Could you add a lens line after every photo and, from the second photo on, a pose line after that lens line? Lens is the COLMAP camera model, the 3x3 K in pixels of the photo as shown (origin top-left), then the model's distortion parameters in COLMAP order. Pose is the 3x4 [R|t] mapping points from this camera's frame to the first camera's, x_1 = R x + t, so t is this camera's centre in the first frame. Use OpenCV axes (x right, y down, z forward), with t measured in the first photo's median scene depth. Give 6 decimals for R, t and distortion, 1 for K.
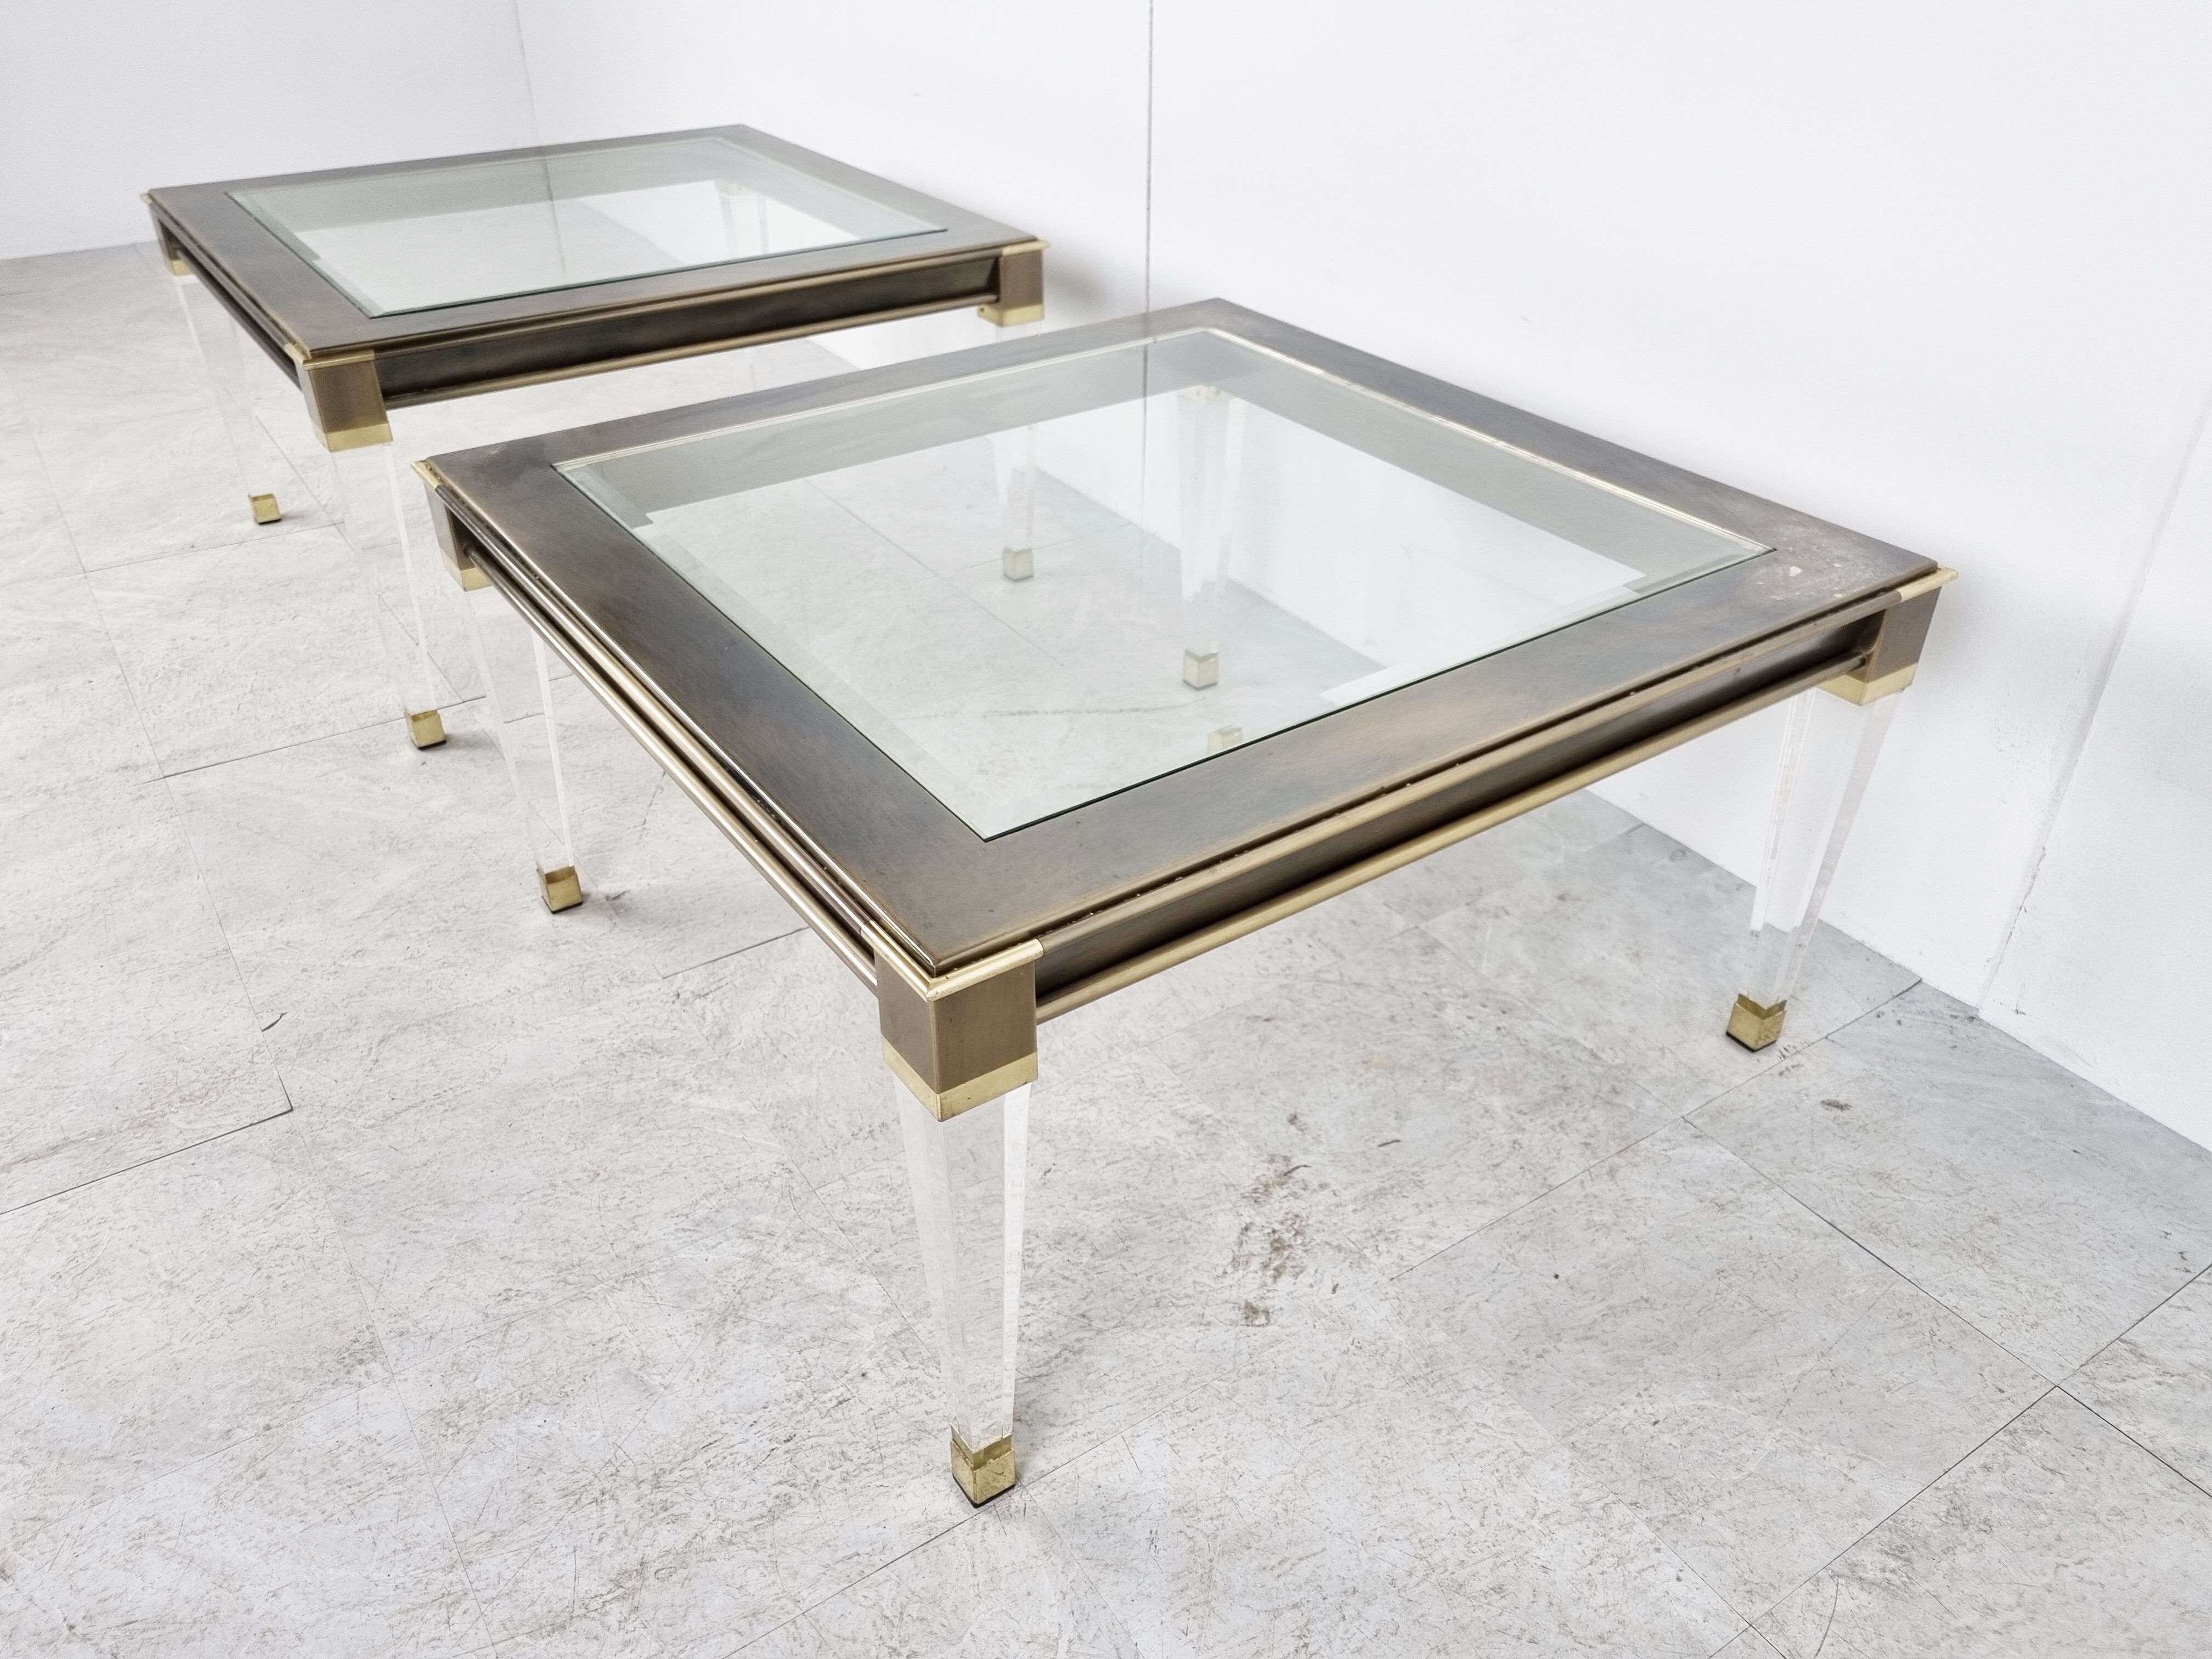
lens RADIAL K [[1687.5, 0, 1111.3], [0, 1687.5, 827.9], [0, 0, 1]] dist [0.042001, -0.013132]
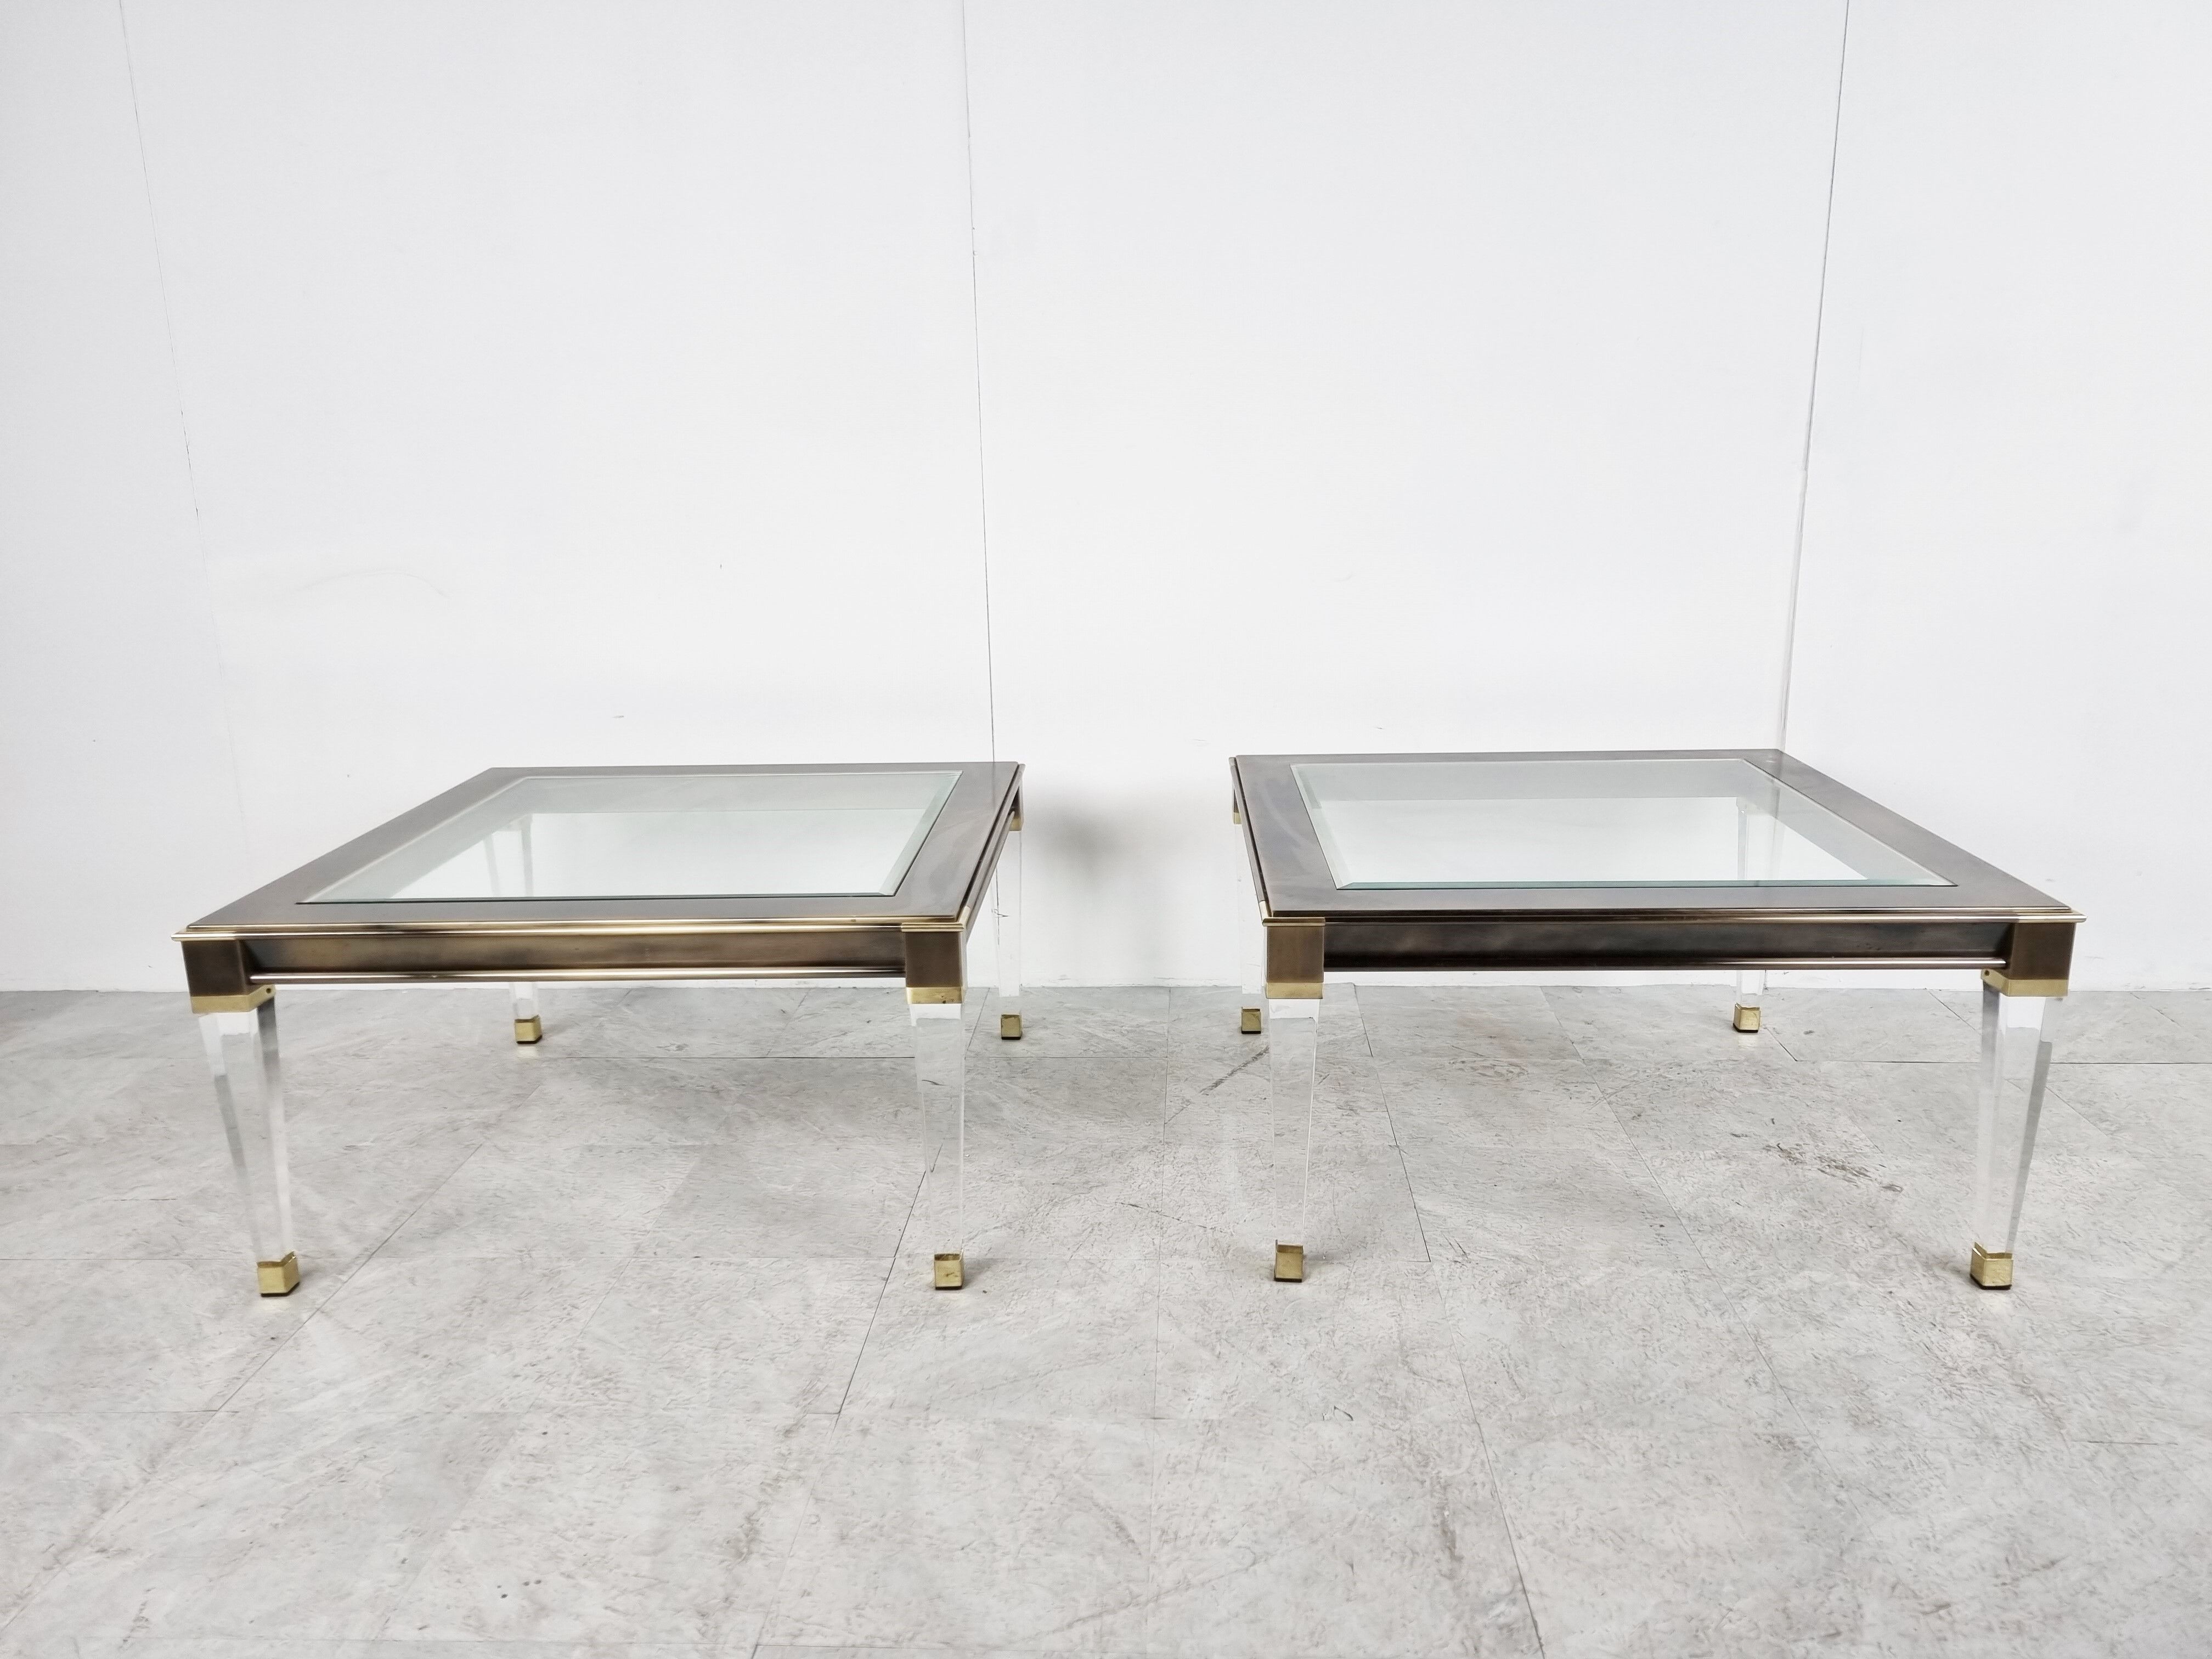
lens RADIAL K [[1636.4, 0, 1108.6], [0, 1636.4, 816.1], [0, 0, 1]] dist [0.065250, -0.037764]
pose [[0.594568, -0.201947, 0.778271, -1.653769], [0.450810, 0.885219, -0.114703, -0.222812], [-0.665777, 0.419051, 0.617363, 0.312328]]
